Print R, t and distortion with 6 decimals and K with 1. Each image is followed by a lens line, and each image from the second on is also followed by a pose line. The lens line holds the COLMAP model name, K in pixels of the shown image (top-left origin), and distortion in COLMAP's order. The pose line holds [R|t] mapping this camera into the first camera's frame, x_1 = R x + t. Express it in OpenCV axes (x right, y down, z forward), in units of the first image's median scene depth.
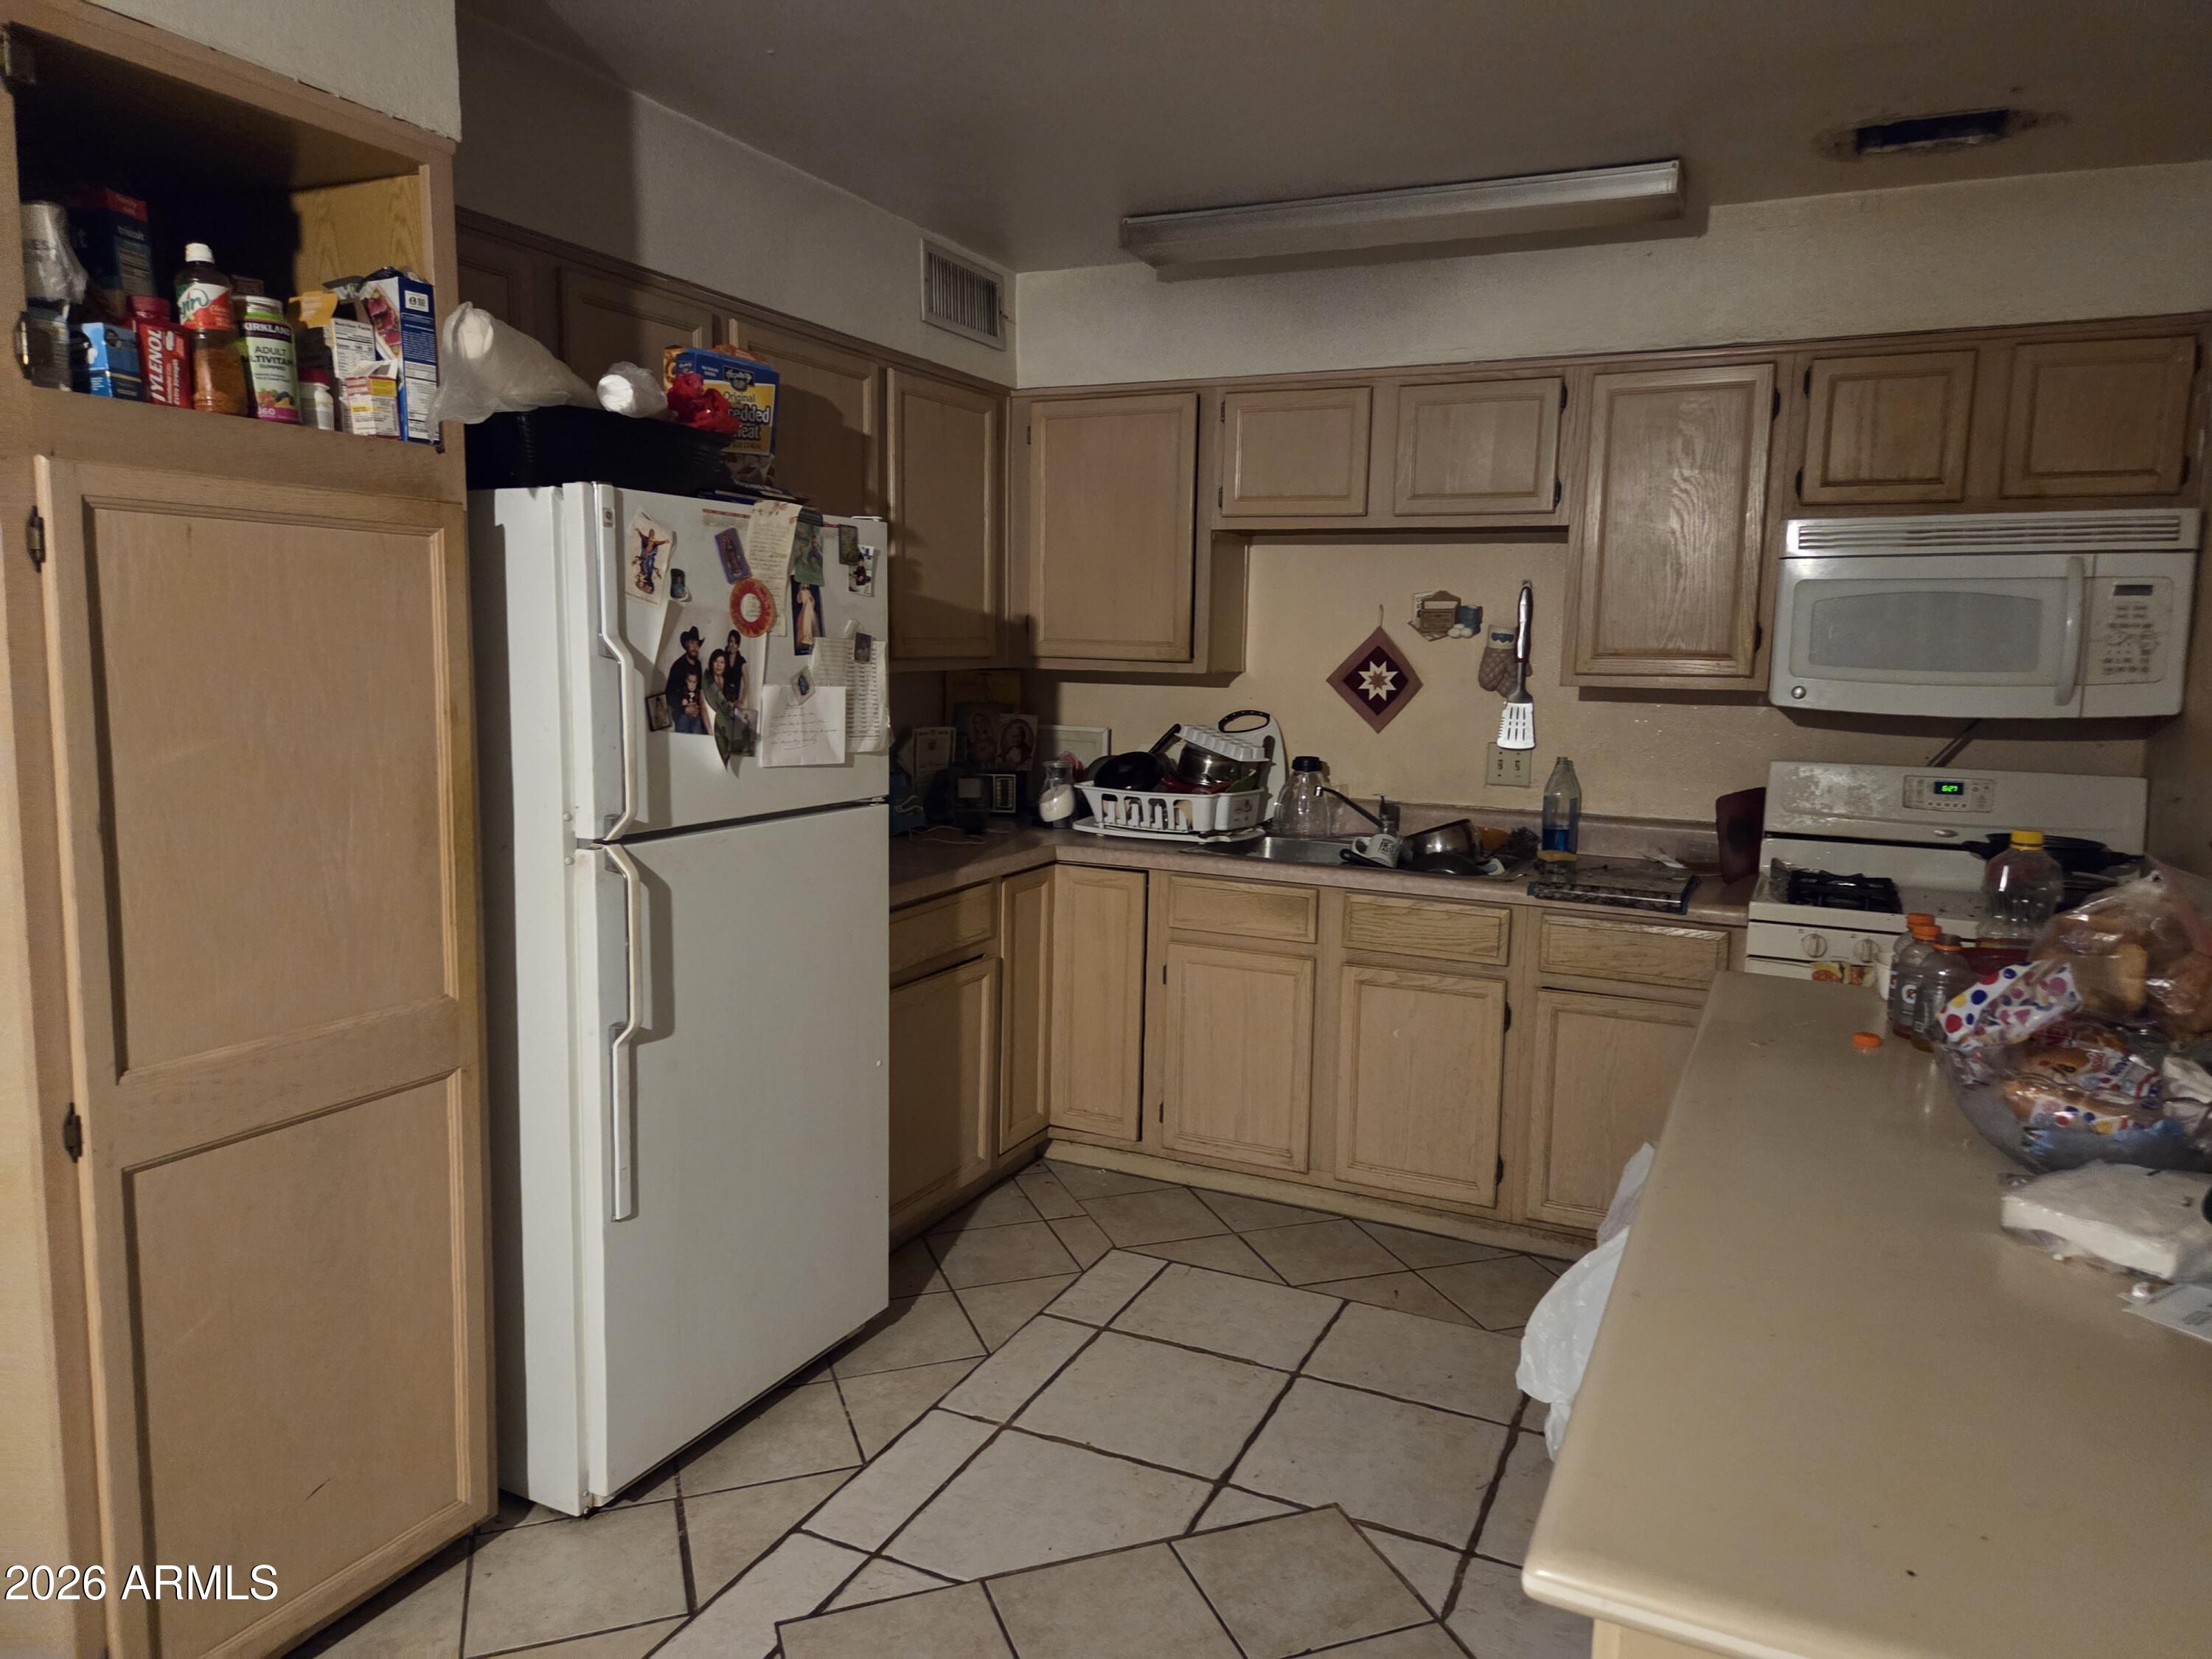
lens RADIAL K [[1465.1, 0, 1087.7], [0, 1465.1, 820.9], [0, 0, 1]] dist [0.083919, -0.068146]
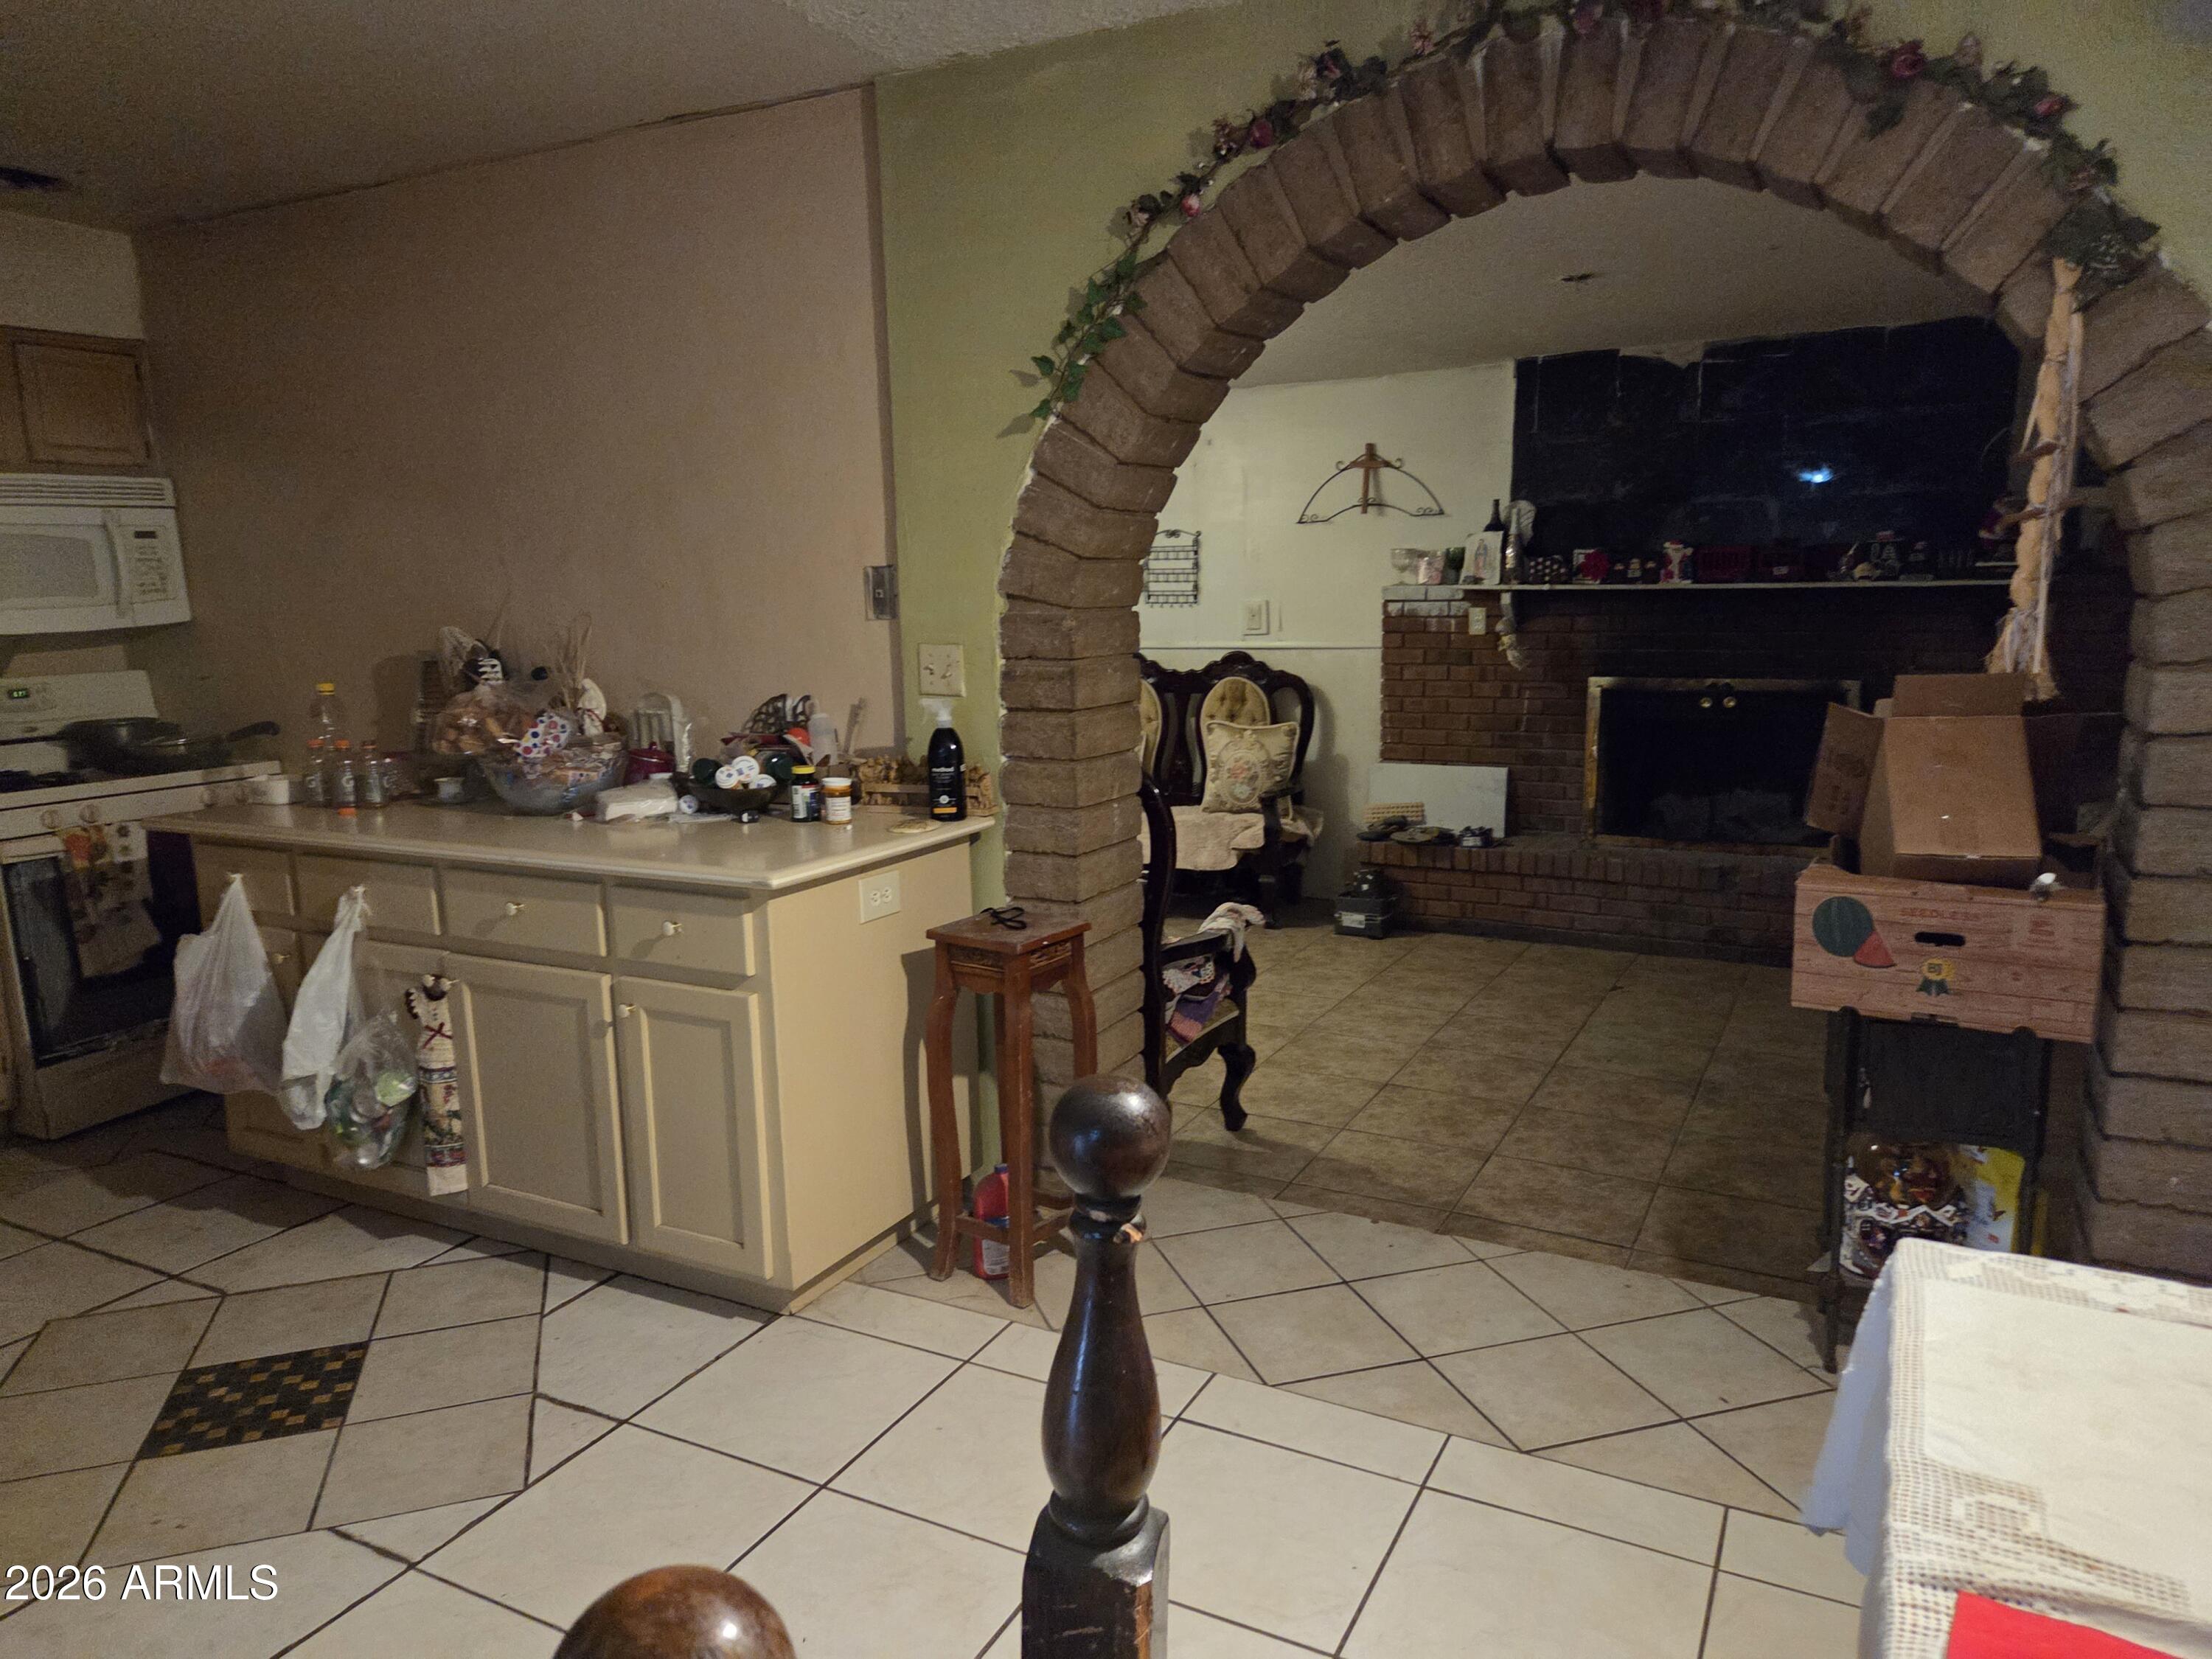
lens RADIAL K [[1486.4, 0, 1106.0], [0, 1486.4, 829.5], [0, 0, 1]] dist [0.075025, -0.061629]
pose [[0.053404, -0.187897, 0.980736, -0.706163], [0.146444, 0.972992, 0.178439, -0.005827], [-0.987776, 0.134093, 0.079478, 0.027613]]
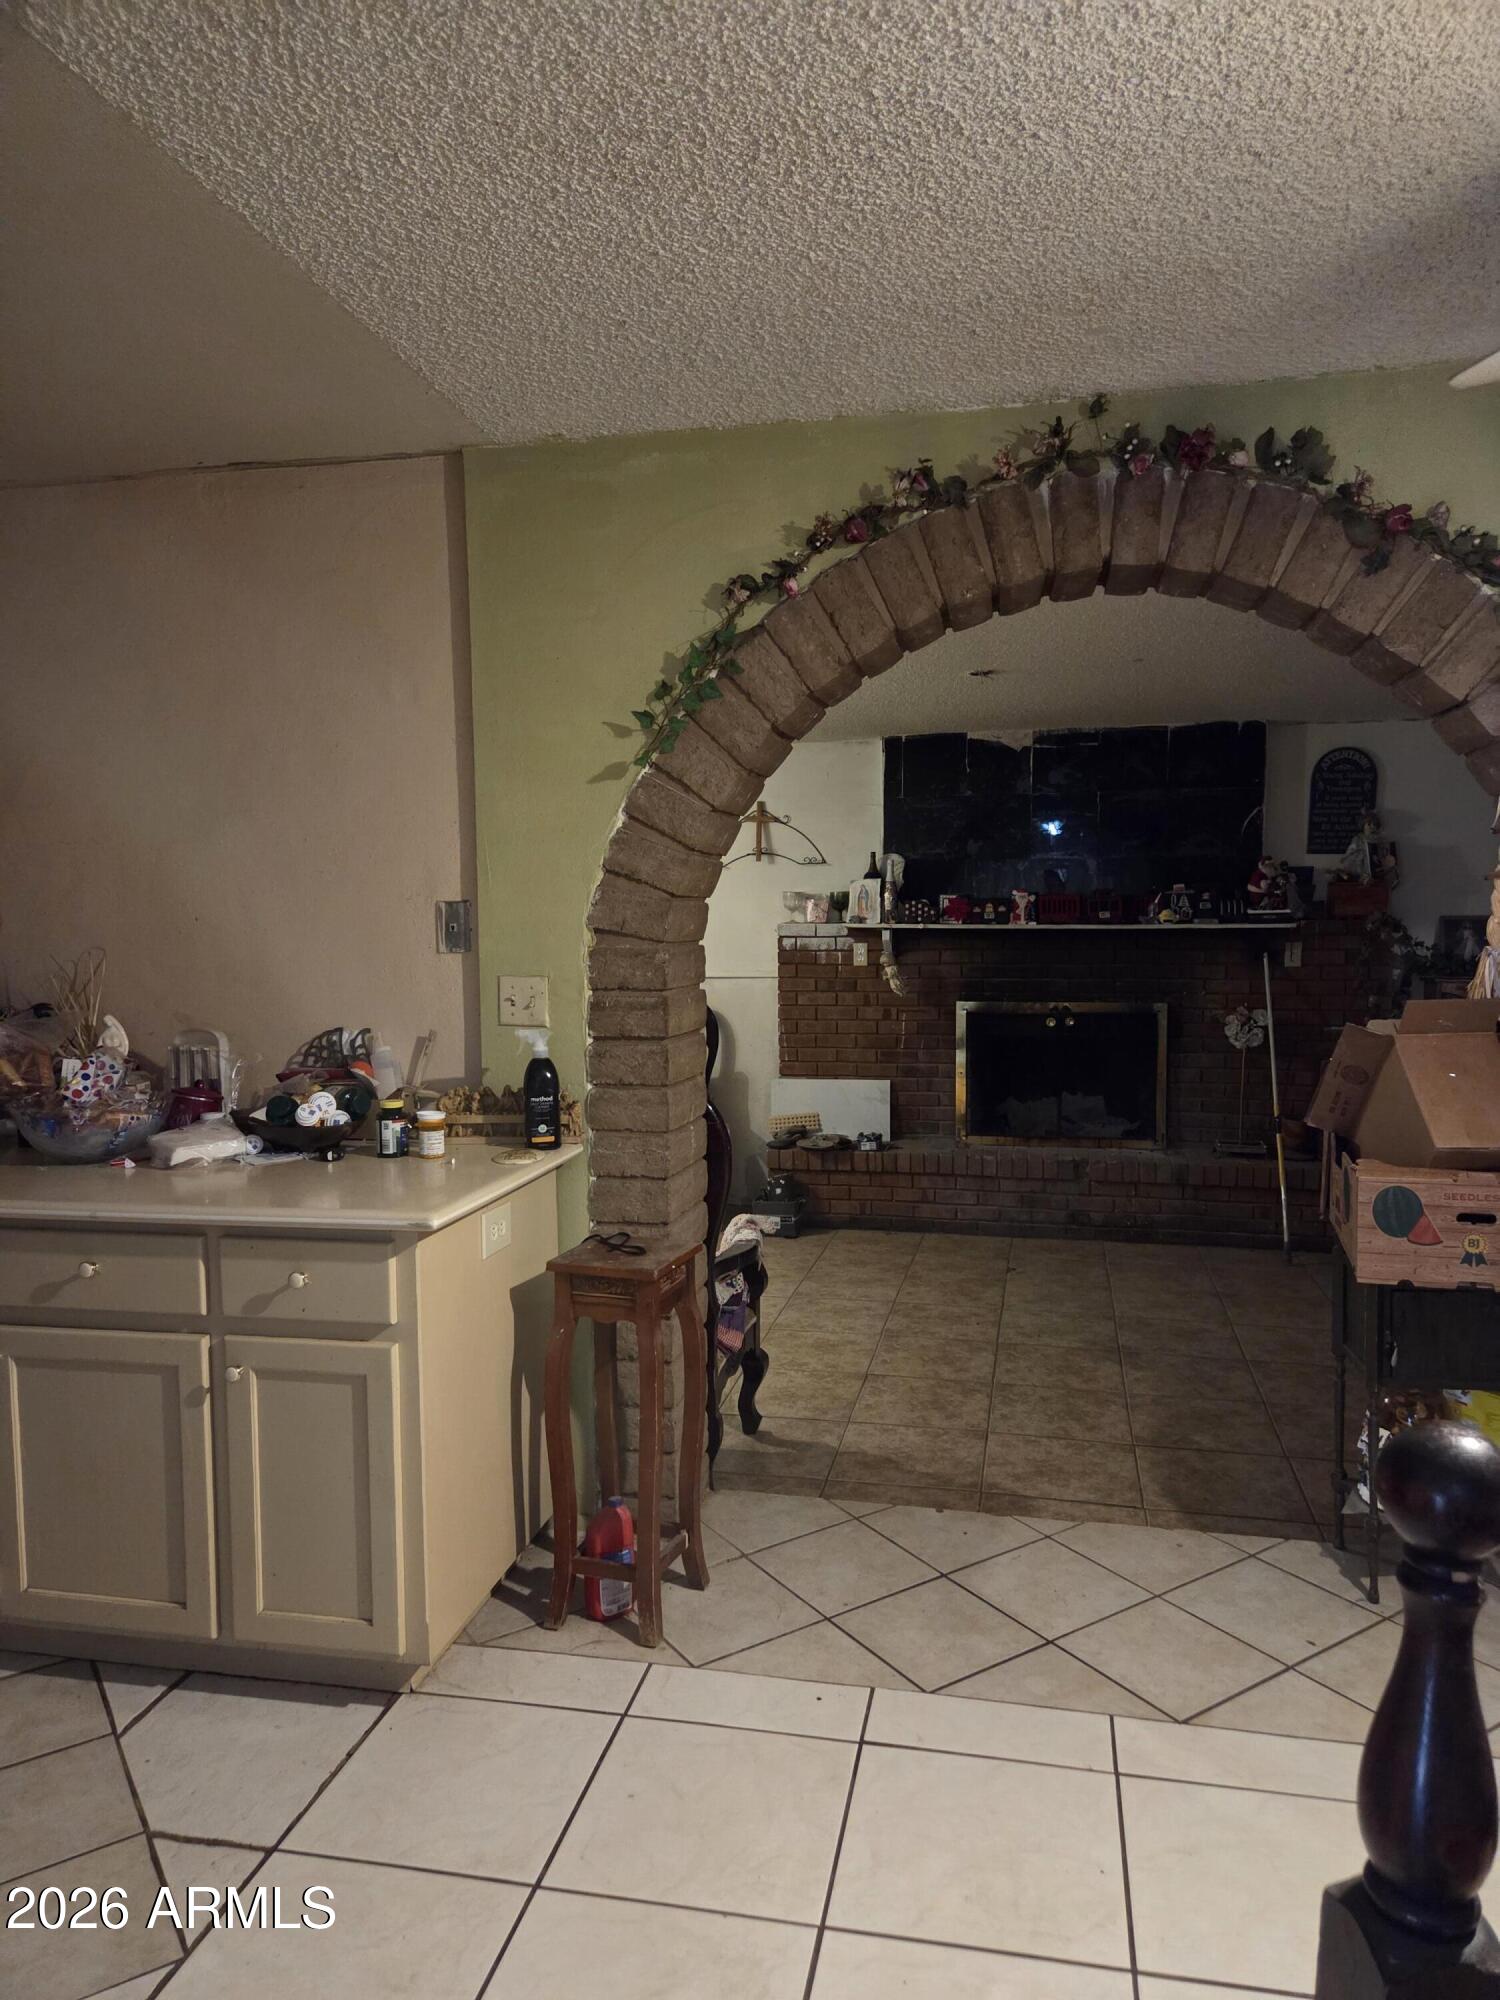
lens RADIAL K [[1324.6, 0, 759.5], [0, 1324.6, 993.9], [0, 0, 1]] dist [0.083919, -0.068146]
pose [[-0.229695, -0.080198, 0.969953, -0.633128], [0.128618, 0.985357, 0.111930, -0.035448], [-0.964727, 0.150463, -0.216017, 0.249138]]
